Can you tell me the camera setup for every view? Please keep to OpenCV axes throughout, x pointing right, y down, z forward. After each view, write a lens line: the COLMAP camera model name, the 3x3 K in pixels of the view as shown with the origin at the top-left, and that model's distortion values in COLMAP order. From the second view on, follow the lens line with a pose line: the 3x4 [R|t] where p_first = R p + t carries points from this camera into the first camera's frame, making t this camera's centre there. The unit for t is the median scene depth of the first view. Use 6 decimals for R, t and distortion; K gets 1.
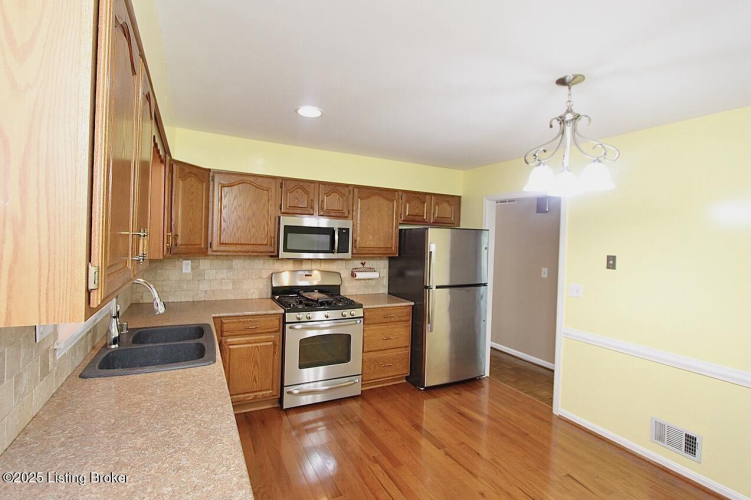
lens RADIAL K [[355.9, 0, 370.0], [0, 355.9, 241.0], [0, 0, 1]] dist [-0.013668, 0.000539]
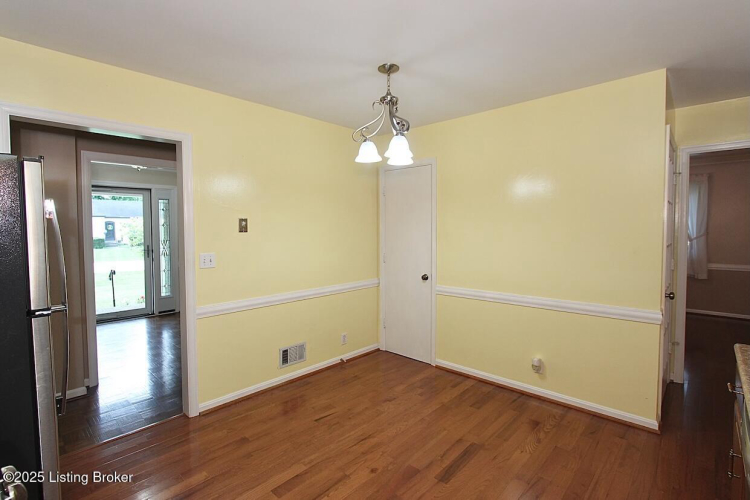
lens RADIAL K [[355.4, 0, 369.5], [0, 355.4, 241.0], [0, 0, 1]] dist [-0.013668, 0.000539]
pose [[-0.337782, -0.064287, 0.939026, -0.333985], [0.003506, 0.997572, 0.069556, 0.029825], [-0.941218, 0.026787, -0.336737, 0.843042]]
